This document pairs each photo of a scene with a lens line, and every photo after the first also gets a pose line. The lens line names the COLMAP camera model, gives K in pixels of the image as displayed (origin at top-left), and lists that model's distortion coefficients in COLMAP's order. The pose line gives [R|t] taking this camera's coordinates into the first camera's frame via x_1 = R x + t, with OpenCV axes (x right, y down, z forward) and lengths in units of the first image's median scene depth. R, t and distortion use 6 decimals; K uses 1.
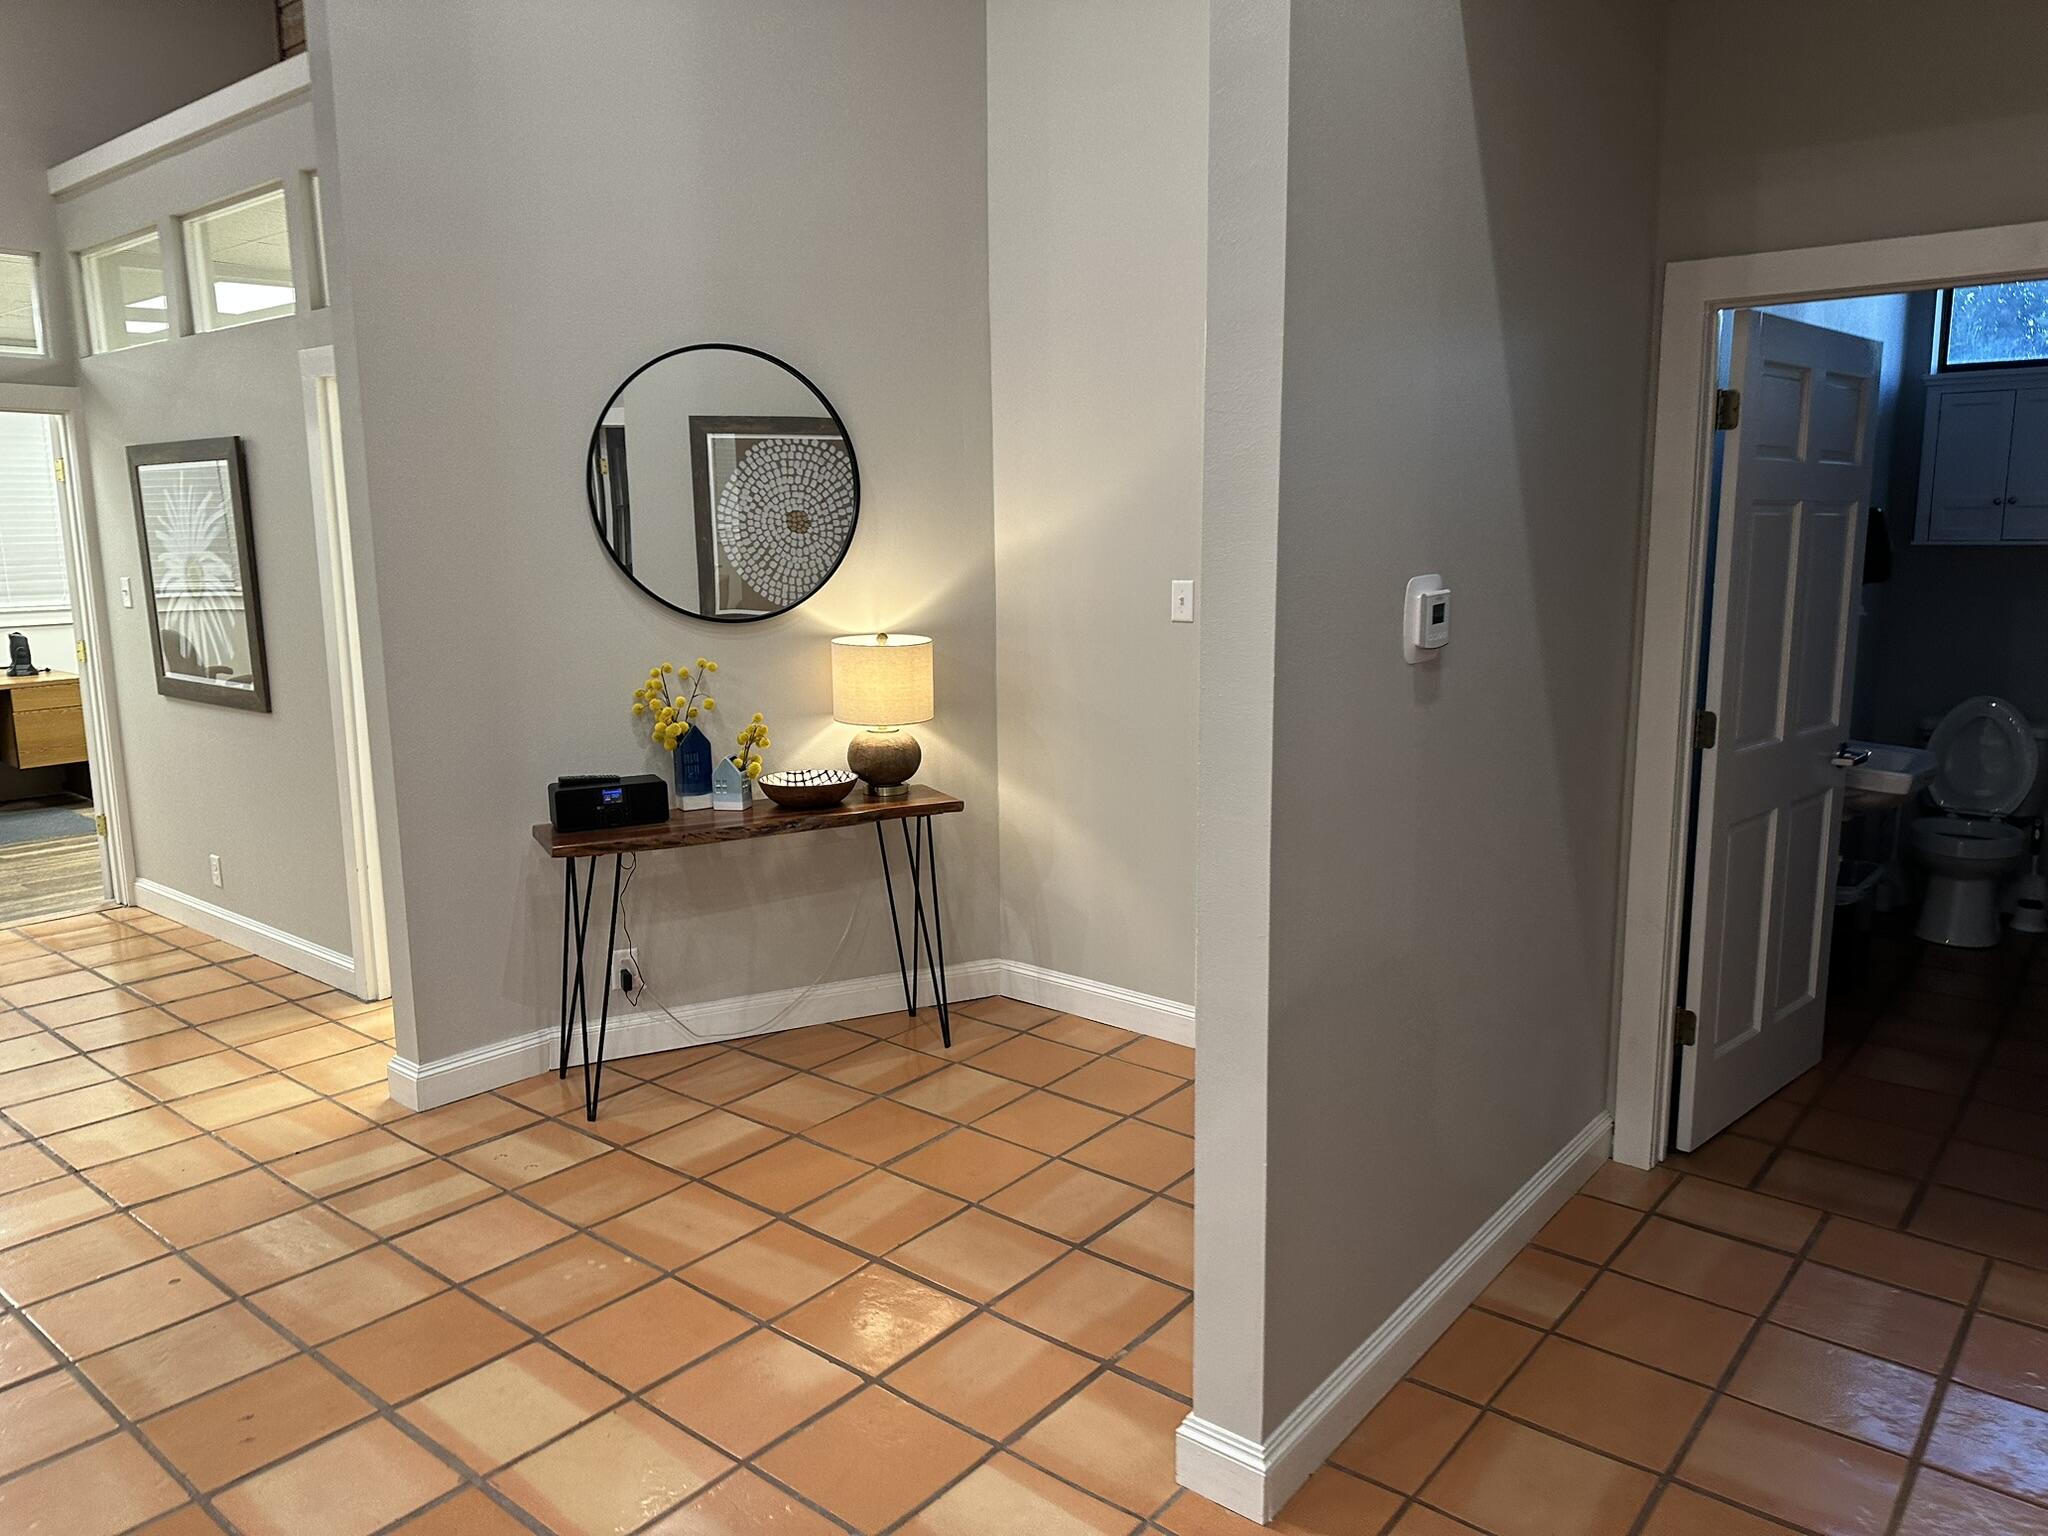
lens RADIAL K [[1400.6, 0, 1024.0], [0, 1400.6, 768.0], [0, 0, 1]] dist [0.080326, -0.124894]
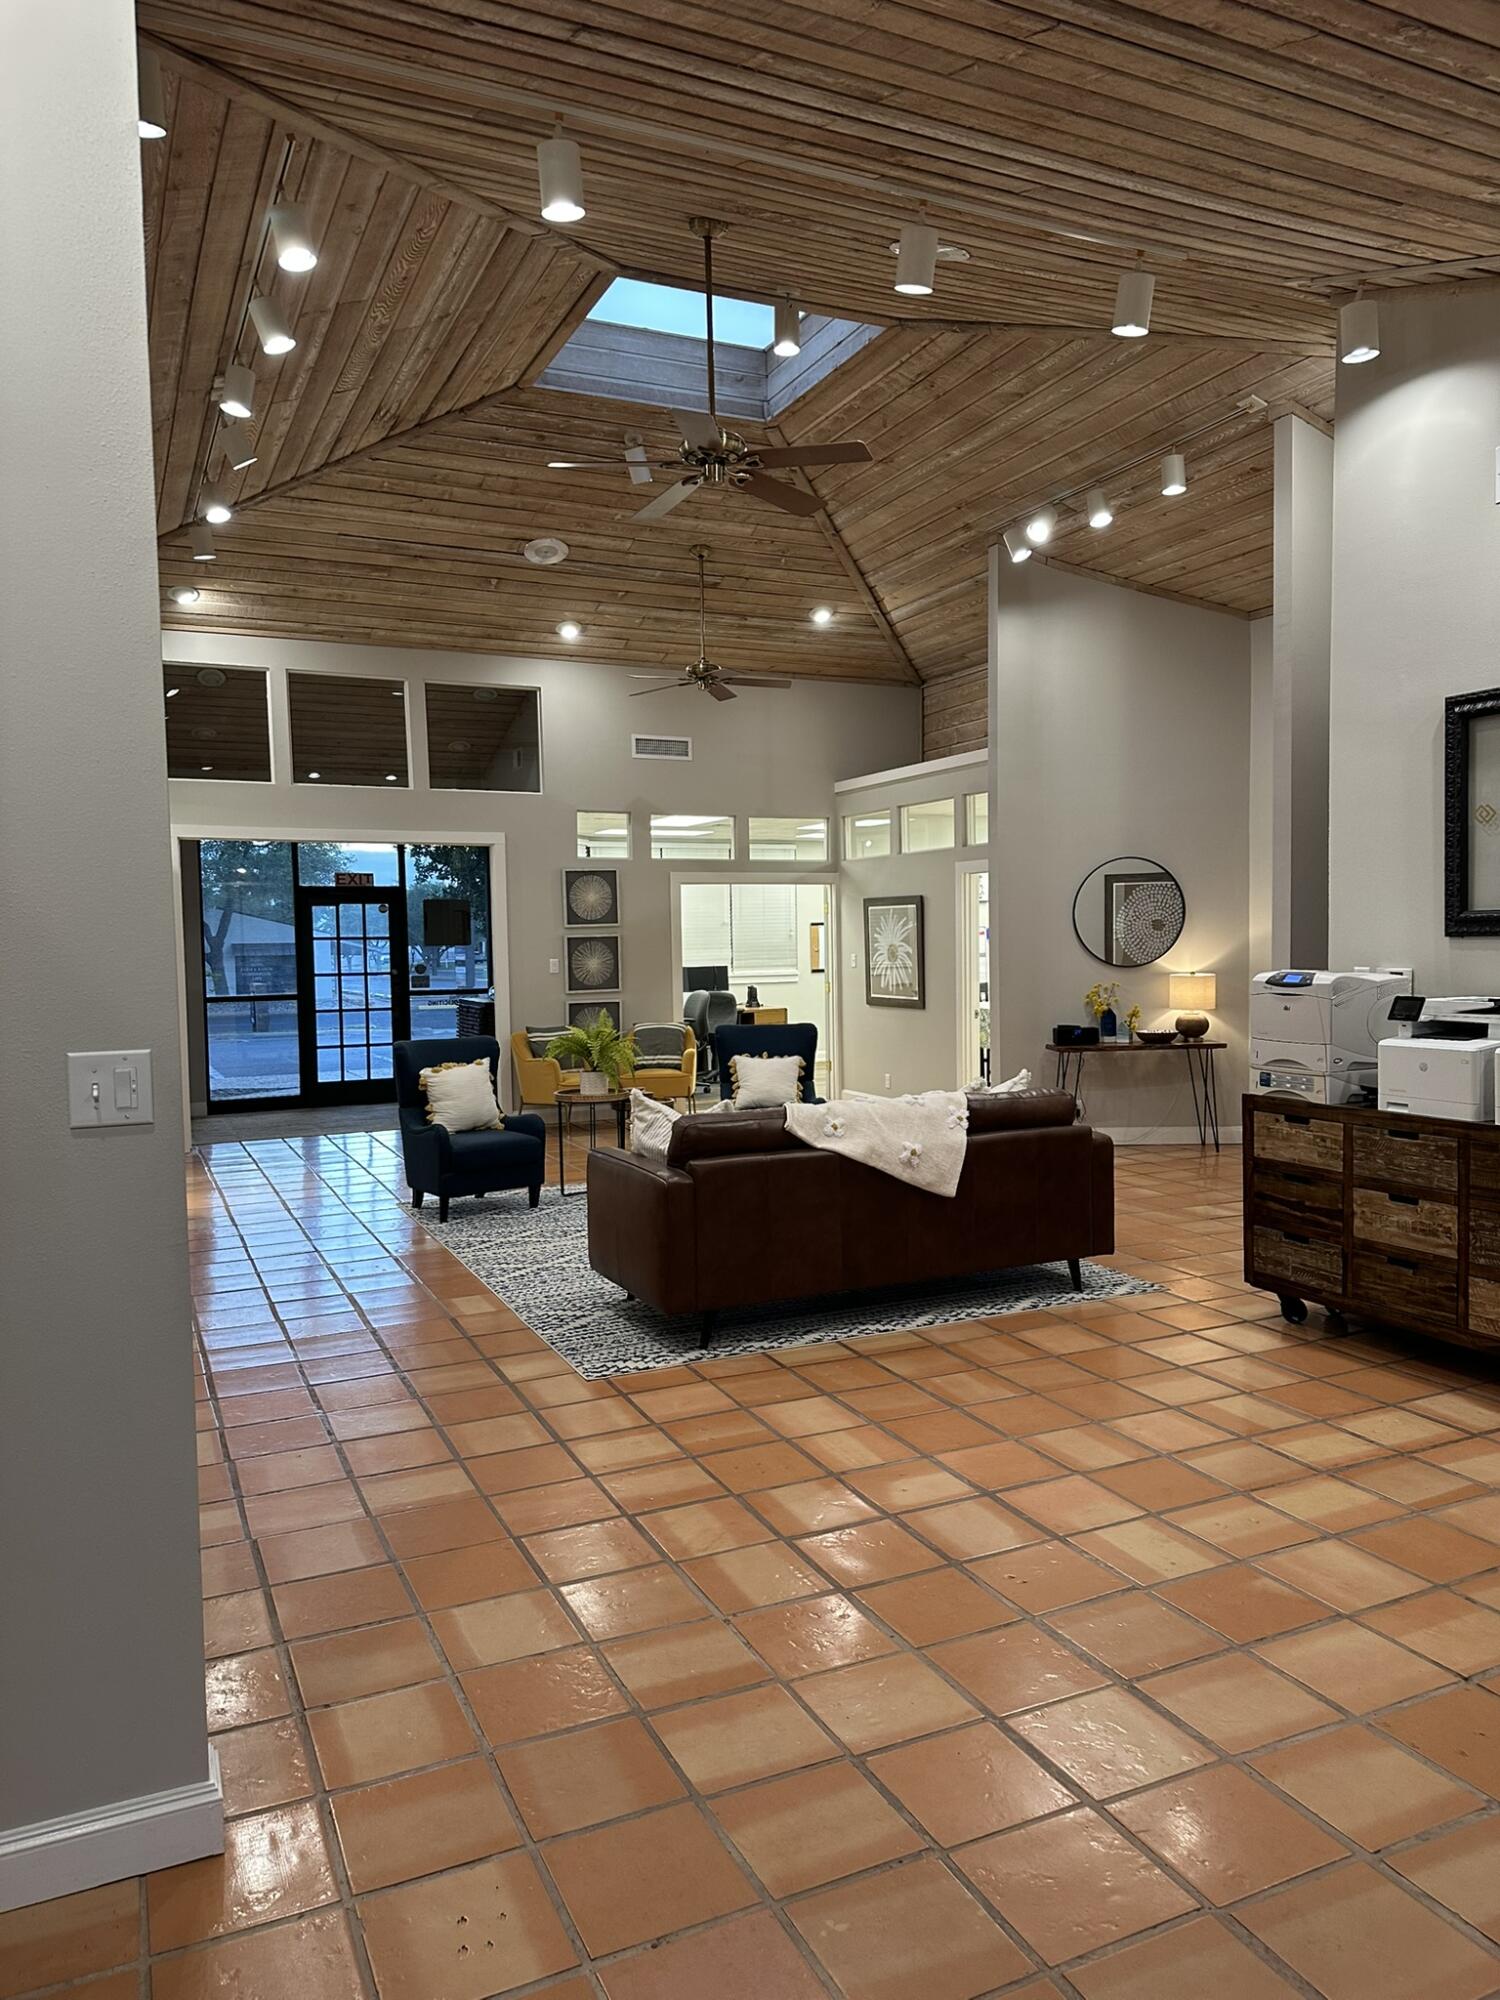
lens RADIAL K [[1395.1, 0, 739.3], [0, 1395.1, 1024.2], [0, 0, 1]] dist [0.078097, -0.138740]
pose [[0.900526, 0.018198, -0.434422, 0.222598], [-0.061790, 0.994340, -0.086433, 0.223552], [0.430390, 0.104678, 0.896553, -1.323403]]
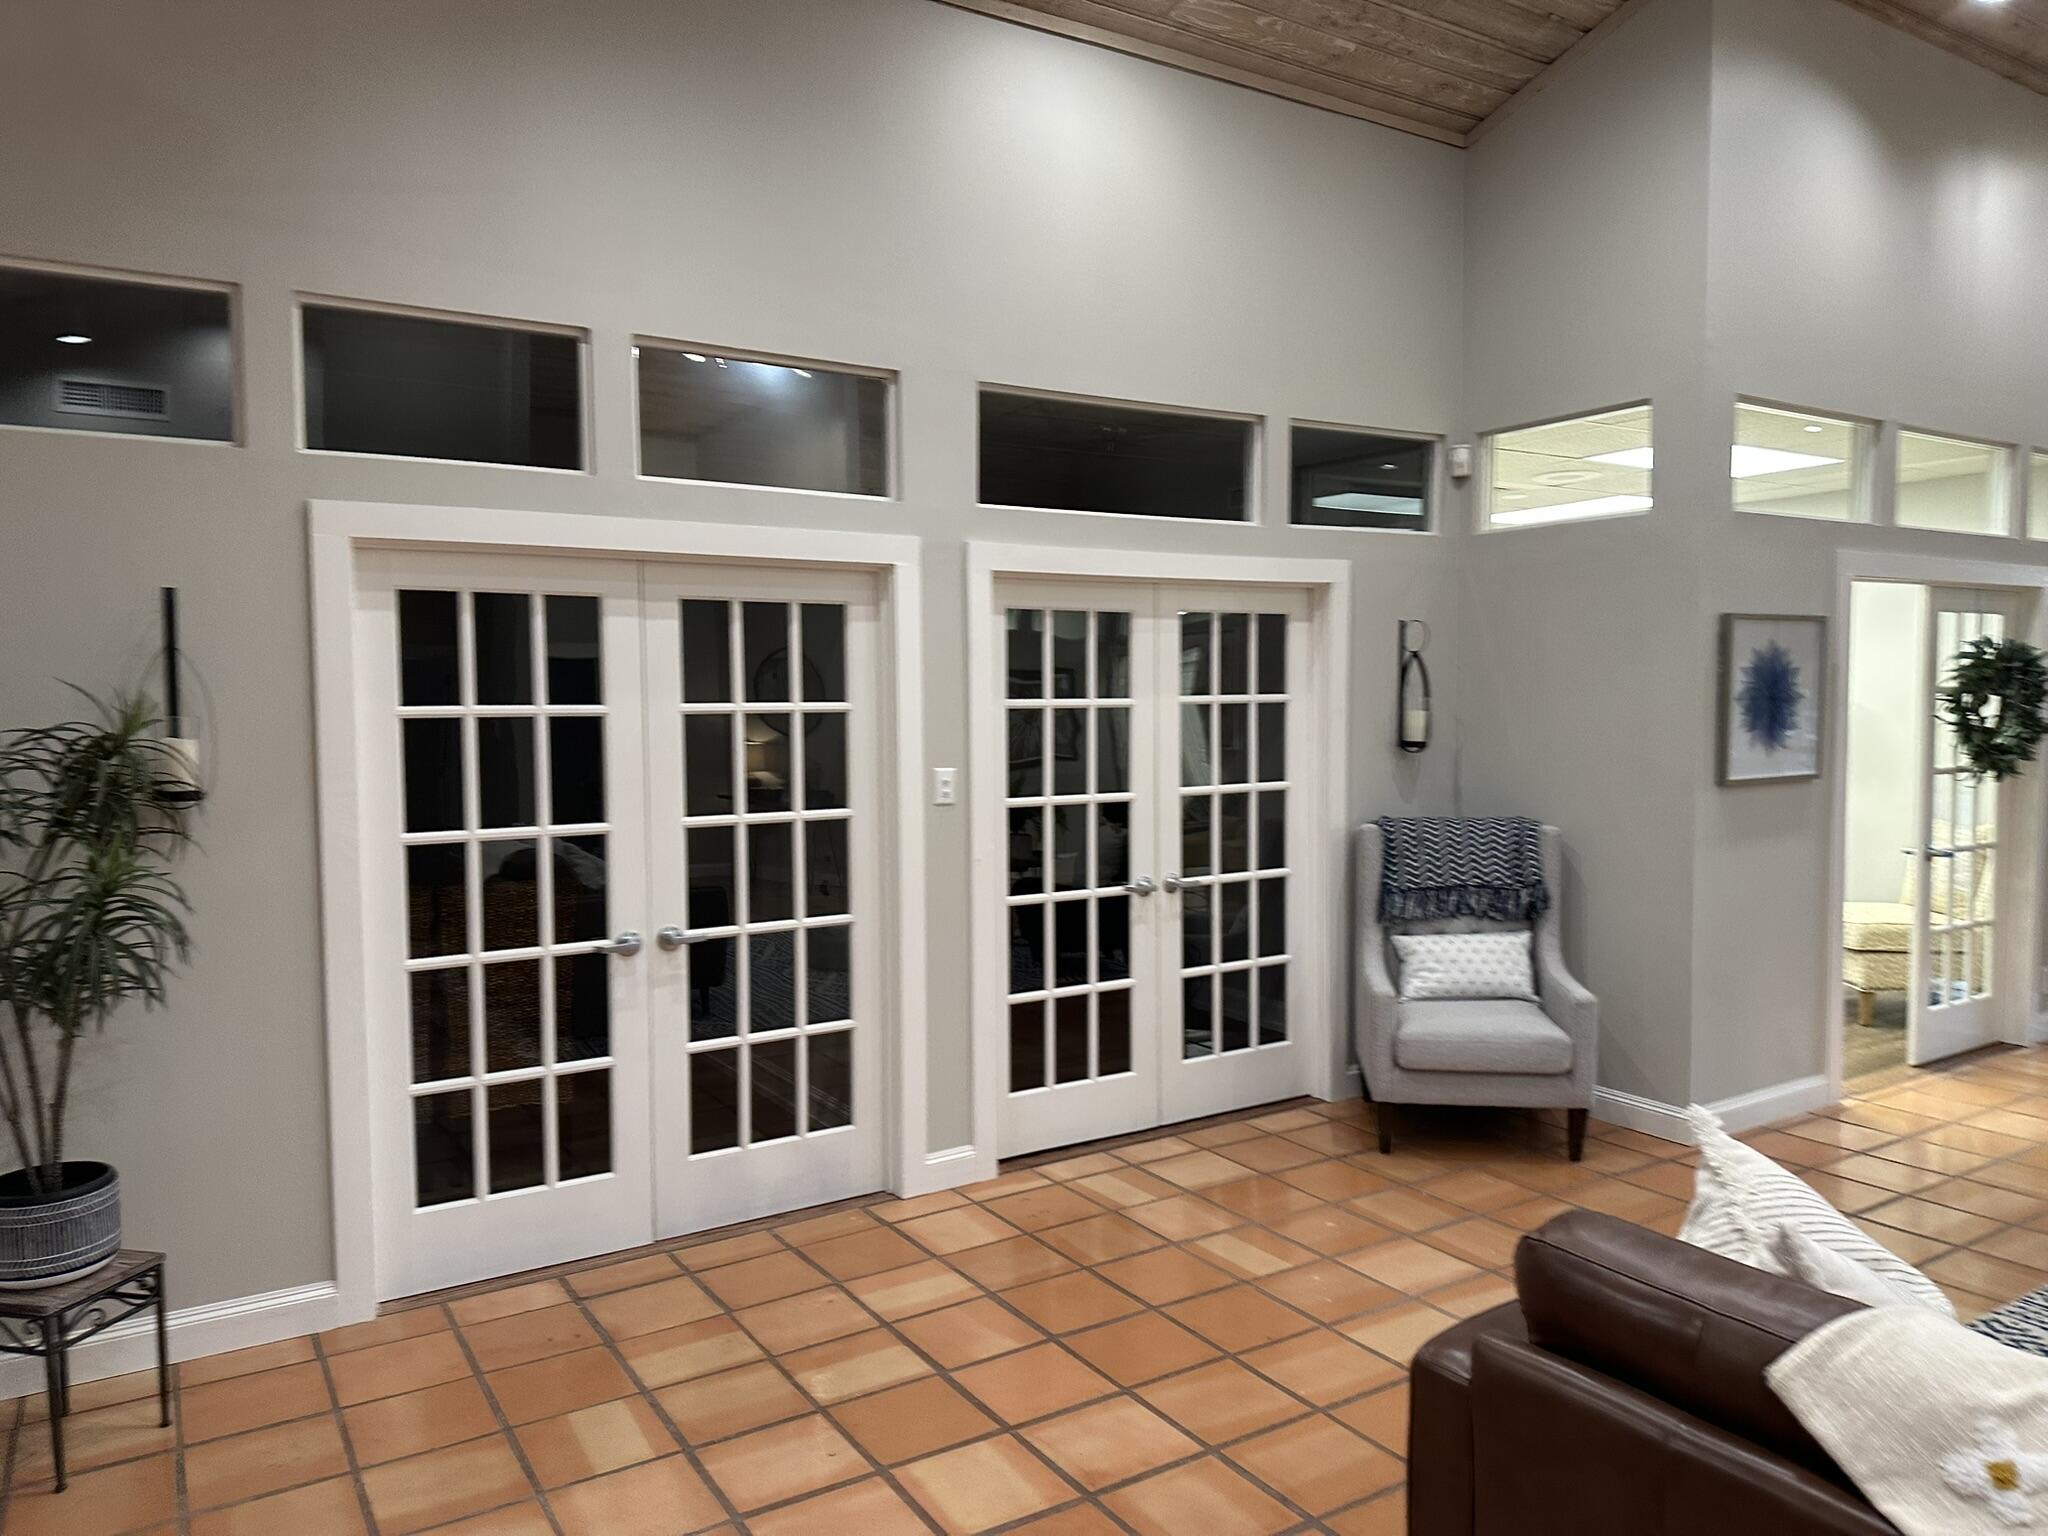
lens RADIAL K [[1450.5, 0, 1109.8], [0, 1450.5, 775.5], [0, 0, 1]] dist [0.078733, -0.003775]
pose [[-0.284087, 0.063750, -0.956677, 0.153361], [-0.149313, 0.982672, 0.109821, 0.031041], [0.947101, 0.174043, -0.269646, -0.295699]]
